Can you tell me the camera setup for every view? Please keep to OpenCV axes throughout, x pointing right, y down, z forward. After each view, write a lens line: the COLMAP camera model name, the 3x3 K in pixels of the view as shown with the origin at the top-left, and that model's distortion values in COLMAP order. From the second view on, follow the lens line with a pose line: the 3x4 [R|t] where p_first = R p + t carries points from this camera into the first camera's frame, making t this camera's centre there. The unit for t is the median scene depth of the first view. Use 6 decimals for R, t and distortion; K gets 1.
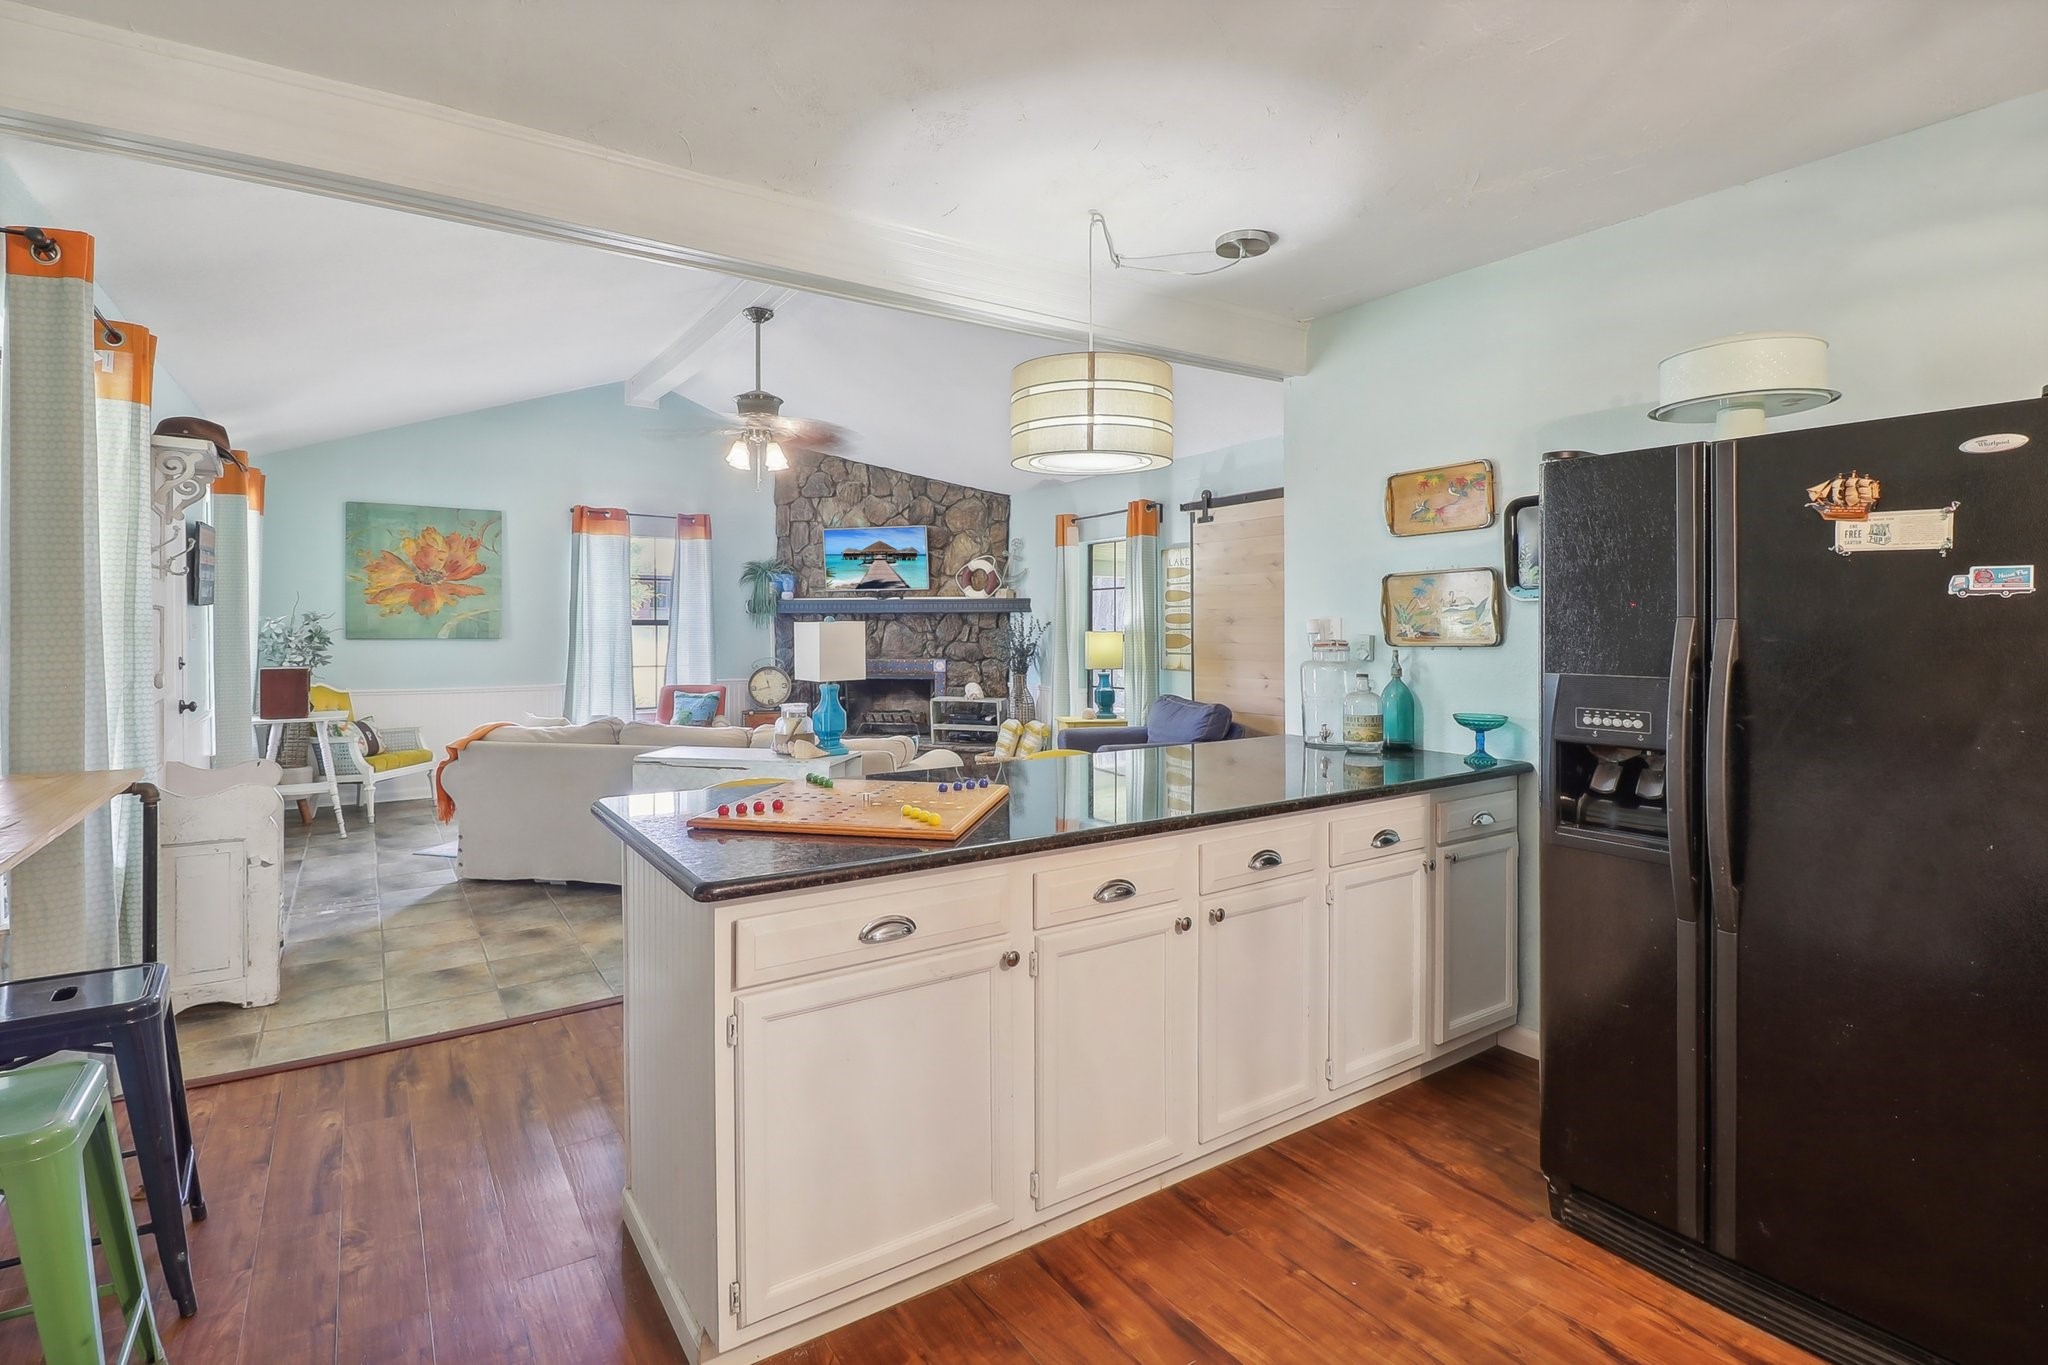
lens RADIAL K [[1006.1, 0, 1028.0], [0, 1006.1, 619.5], [0, 0, 1]] dist [-0.038779, -0.000828]
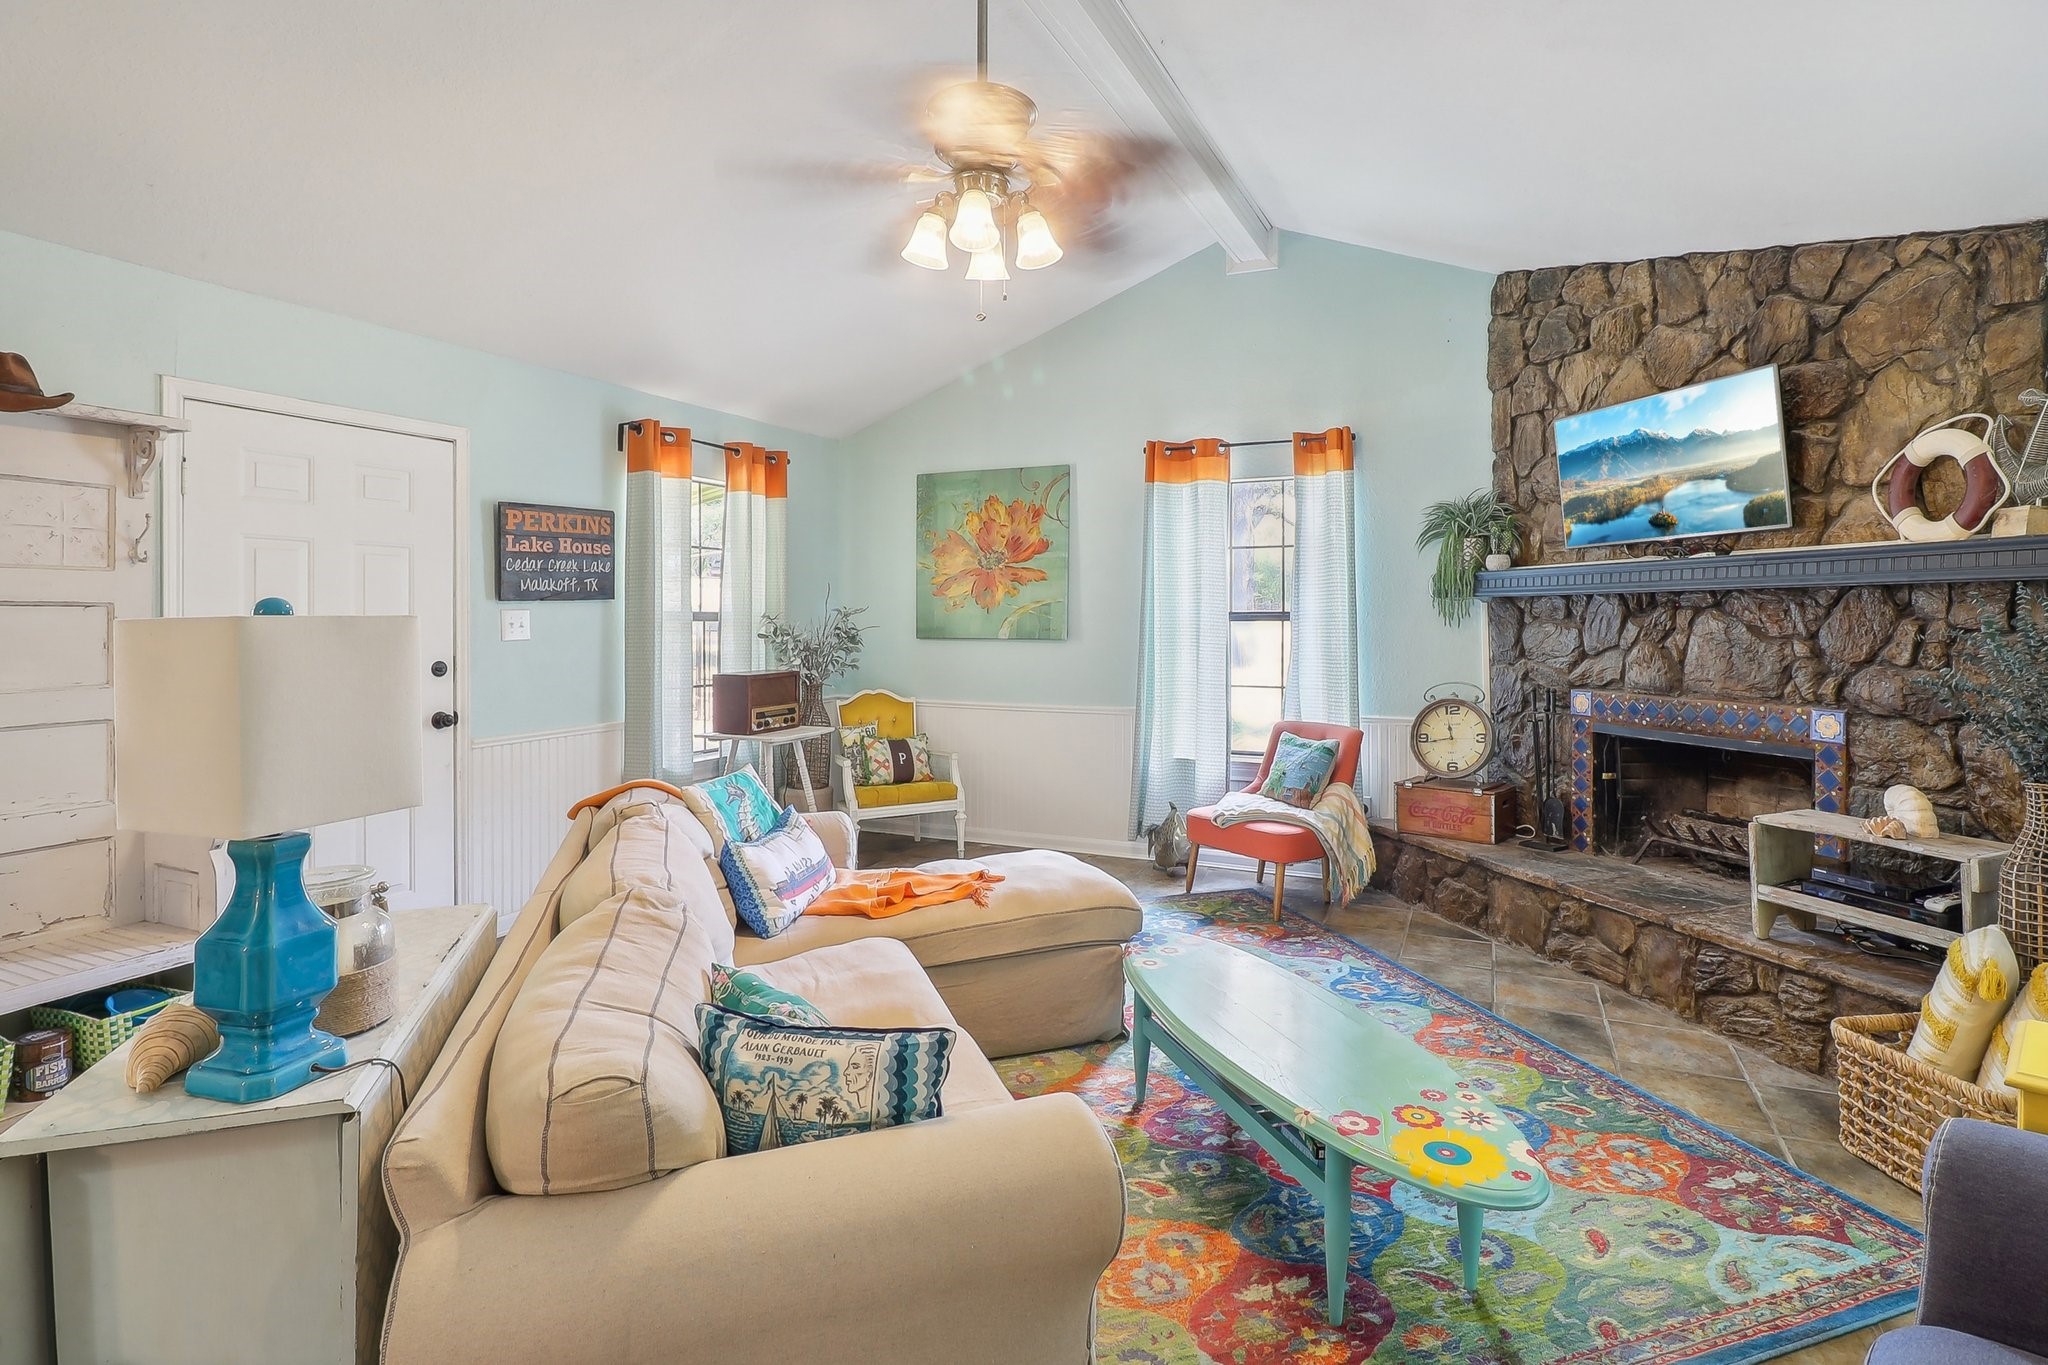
lens RADIAL K [[1006.1, 0, 1028.0], [0, 1006.1, 619.5], [0, 0, 1]] dist [-0.038779, -0.000828]
pose [[0.497808, -0.002935, -0.867283, 0.083478], [0.006787, 0.999977, 0.000511, 0.003351], [0.867261, -0.006140, 0.497816, 0.559788]]
